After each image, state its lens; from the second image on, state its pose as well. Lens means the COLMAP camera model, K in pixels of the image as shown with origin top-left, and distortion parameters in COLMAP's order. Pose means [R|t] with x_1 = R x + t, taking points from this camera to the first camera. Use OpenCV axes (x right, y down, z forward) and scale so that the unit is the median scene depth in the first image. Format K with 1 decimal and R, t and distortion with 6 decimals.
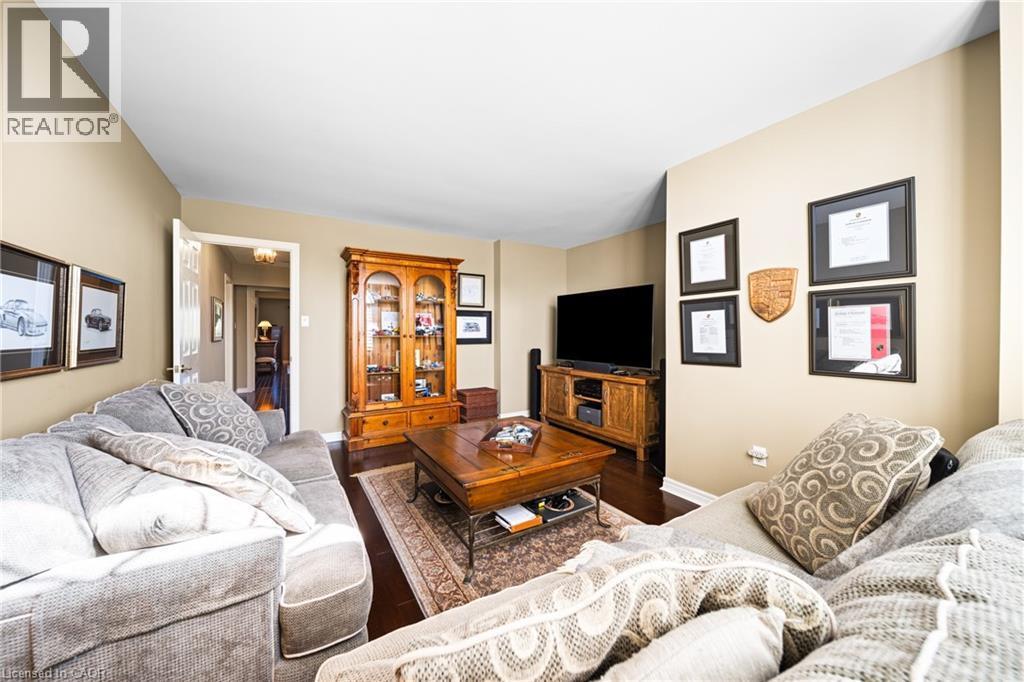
lens RADIAL K [[361.8, 0, 508.8], [0, 361.8, 333.5], [0, 0, 1]] dist [-0.002742, -0.000475]
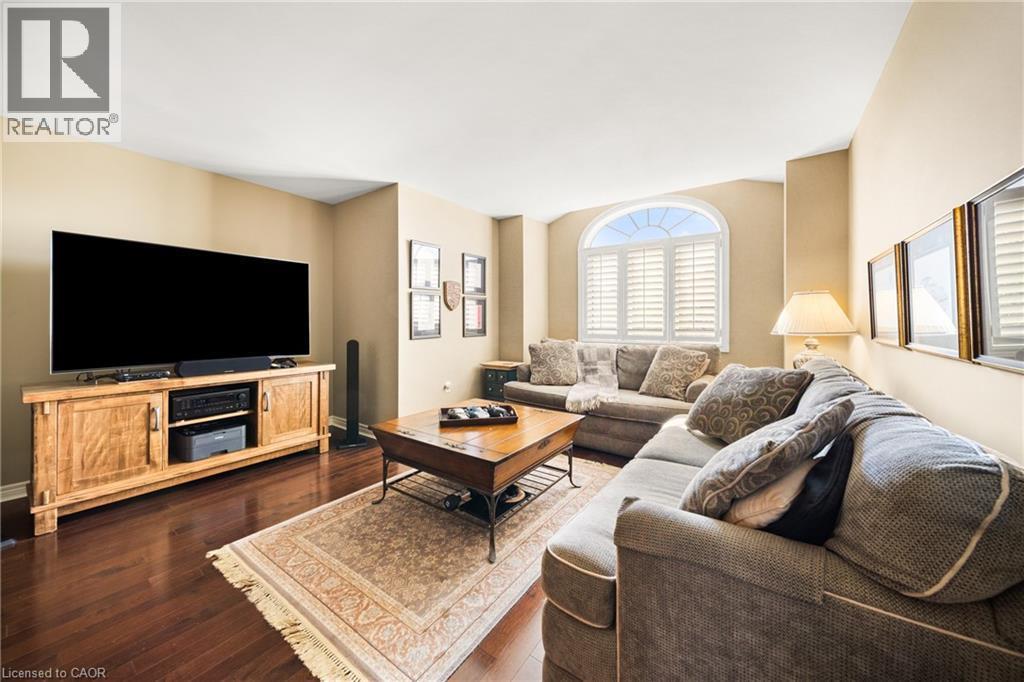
lens RADIAL K [[361.8, 0, 508.8], [0, 361.8, 333.5], [0, 0, 1]] dist [-0.002742, -0.000475]
pose [[-0.382335, -0.035513, 0.923341, -1.032245], [0.003692, 0.999195, 0.039959, 0.012186], [-0.924016, 0.018686, -0.381896, 1.401164]]
